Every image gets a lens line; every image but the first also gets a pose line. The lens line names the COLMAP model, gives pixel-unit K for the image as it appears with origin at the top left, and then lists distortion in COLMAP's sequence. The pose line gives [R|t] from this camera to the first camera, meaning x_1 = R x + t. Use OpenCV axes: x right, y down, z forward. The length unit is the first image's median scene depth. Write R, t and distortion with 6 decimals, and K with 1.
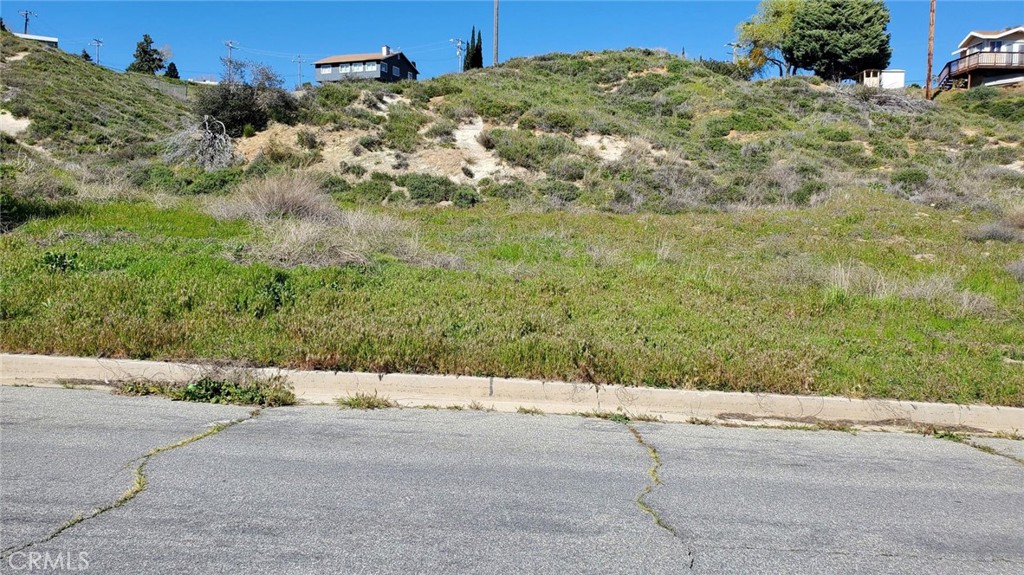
lens RADIAL K [[802.9, 0, 512.0], [0, 802.9, 287.5], [0, 0, 1]] dist [-0.005322, 0.045460]
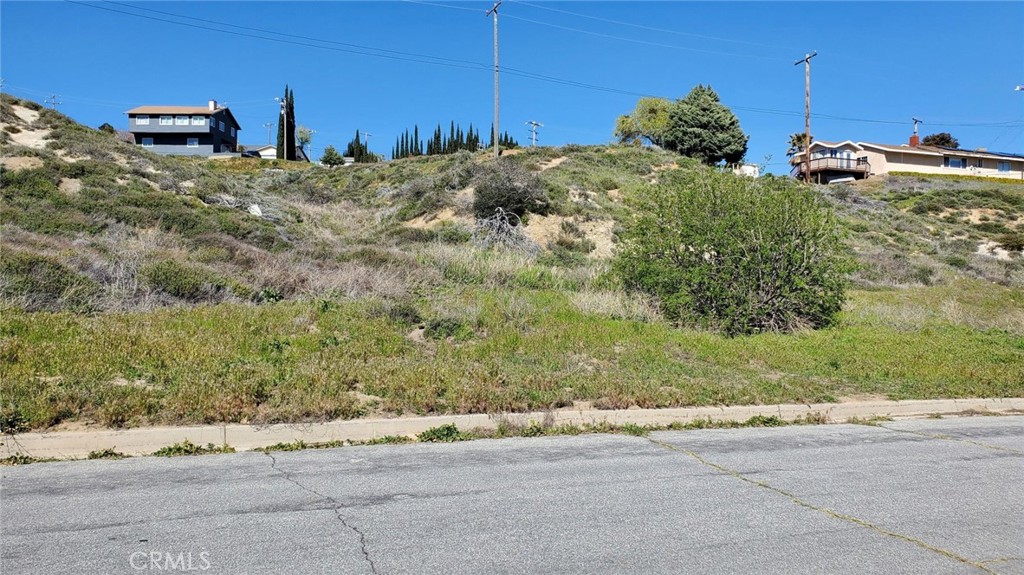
lens RADIAL K [[791.6, 0, 512.0], [0, 791.6, 287.5], [0, 0, 1]] dist [-0.009583, -0.006054]
pose [[0.947687, 0.000202, 0.319201, -0.271672], [0.021375, 0.997715, -0.064092, -0.008172], [-0.318485, 0.067563, 0.945517, -0.031060]]
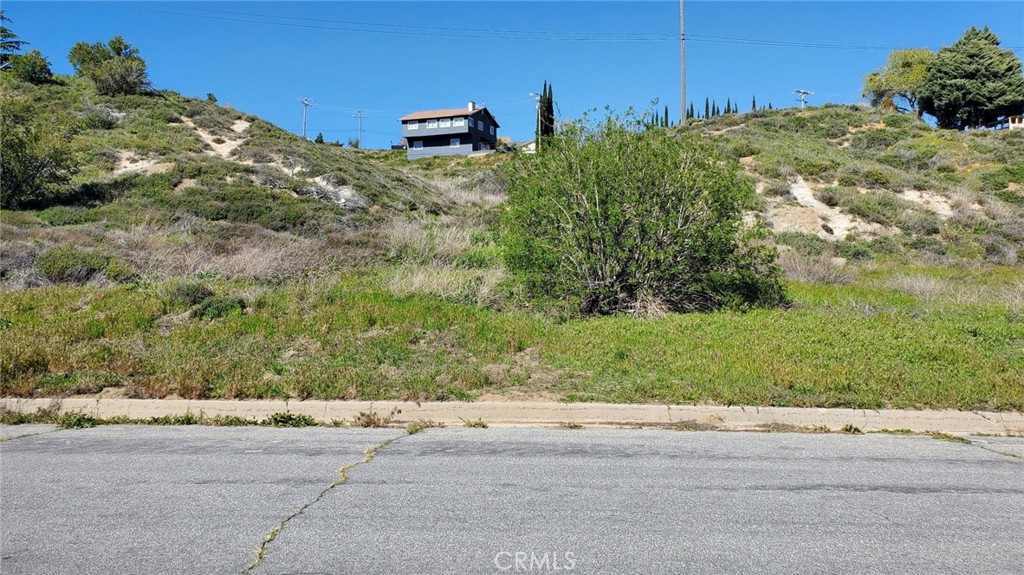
lens RADIAL K [[790.0, 0, 512.0], [0, 790.0, 287.5], [0, 0, 1]] dist [0.001204, 0.012272]
pose [[0.999206, -0.016304, -0.036353, -0.162738], [0.014265, 0.998348, -0.055663, -0.004919], [0.037200, 0.055100, 0.997788, -0.022455]]
